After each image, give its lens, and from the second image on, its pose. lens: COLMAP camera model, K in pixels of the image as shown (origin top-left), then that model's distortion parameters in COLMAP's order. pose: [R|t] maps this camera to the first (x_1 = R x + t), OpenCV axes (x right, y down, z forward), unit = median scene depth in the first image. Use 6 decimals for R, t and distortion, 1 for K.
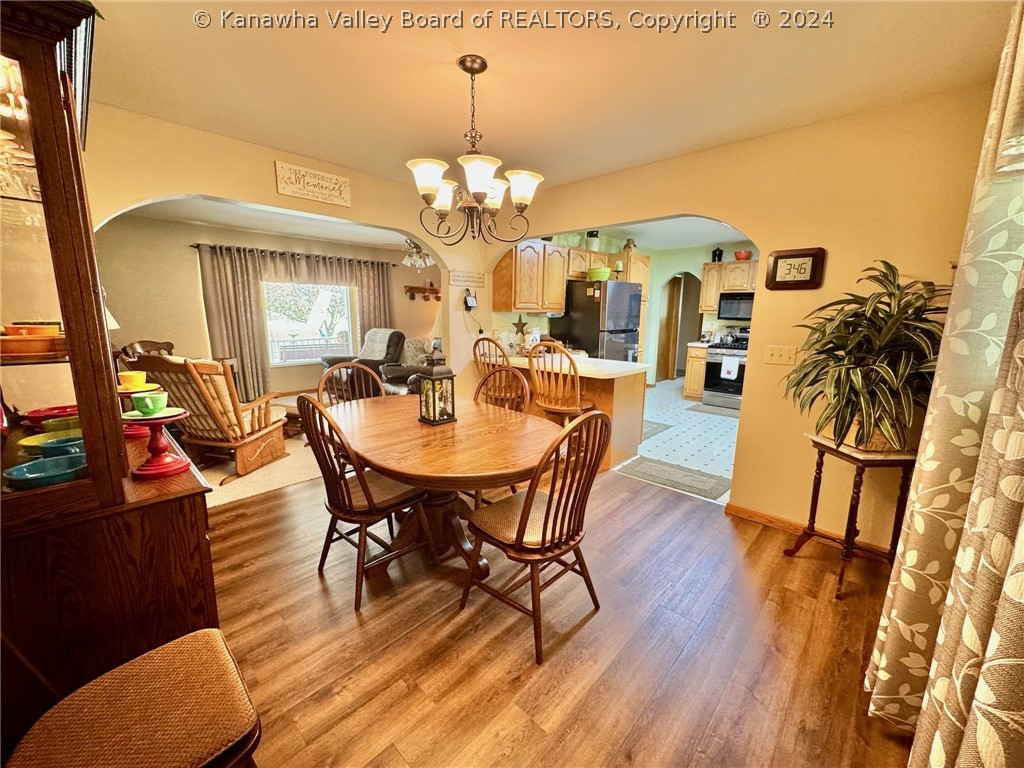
lens RADIAL K [[407.8, 0, 512.9], [0, 407.8, 383.7], [0, 0, 1]] dist [-0.006398, 0.000609]
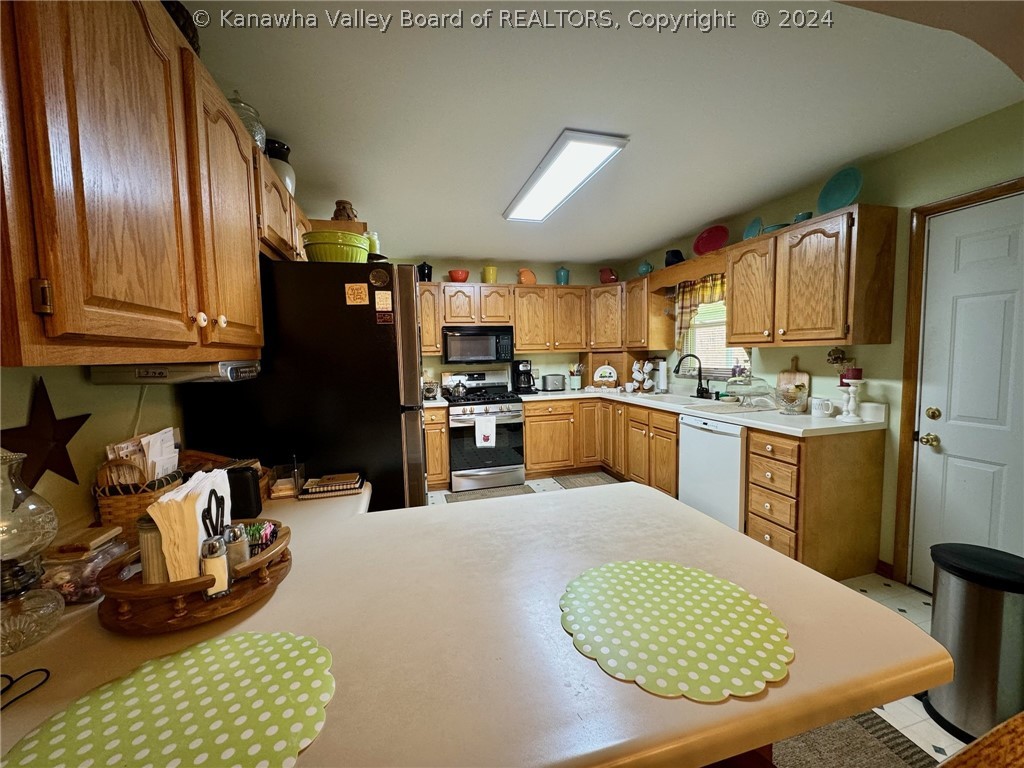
lens RADIAL K [[407.8, 0, 510.2], [0, 407.8, 382.6], [0, 0, 1]] dist [-0.006398, 0.000609]
pose [[0.523162, -0.085004, 0.847983, -0.026738], [0.179318, 0.983718, -0.012019, -0.126508], [-0.833155, 0.158347, 0.529886, 0.715079]]
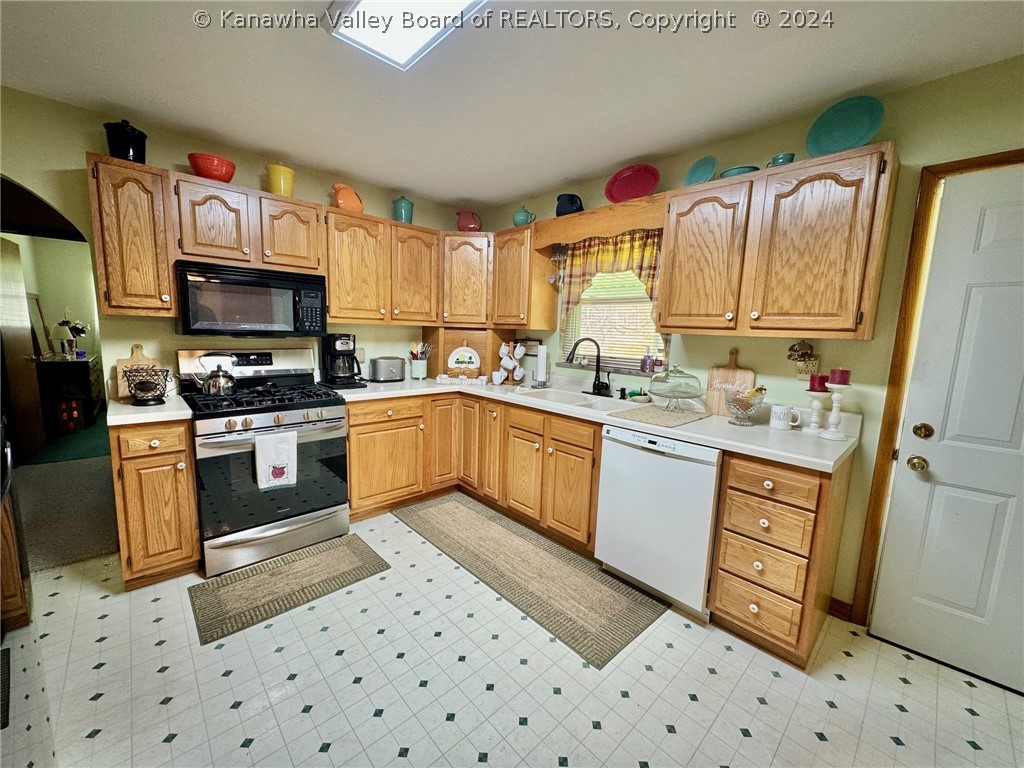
lens RADIAL K [[407.8, 0, 513.6], [0, 407.8, 386.3], [0, 0, 1]] dist [-0.006398, 0.000609]
pose [[0.060612, -0.147106, 0.987262, 0.216410], [0.141636, 0.980340, 0.137379, -0.155141], [-0.988062, 0.131505, 0.080256, 0.899862]]
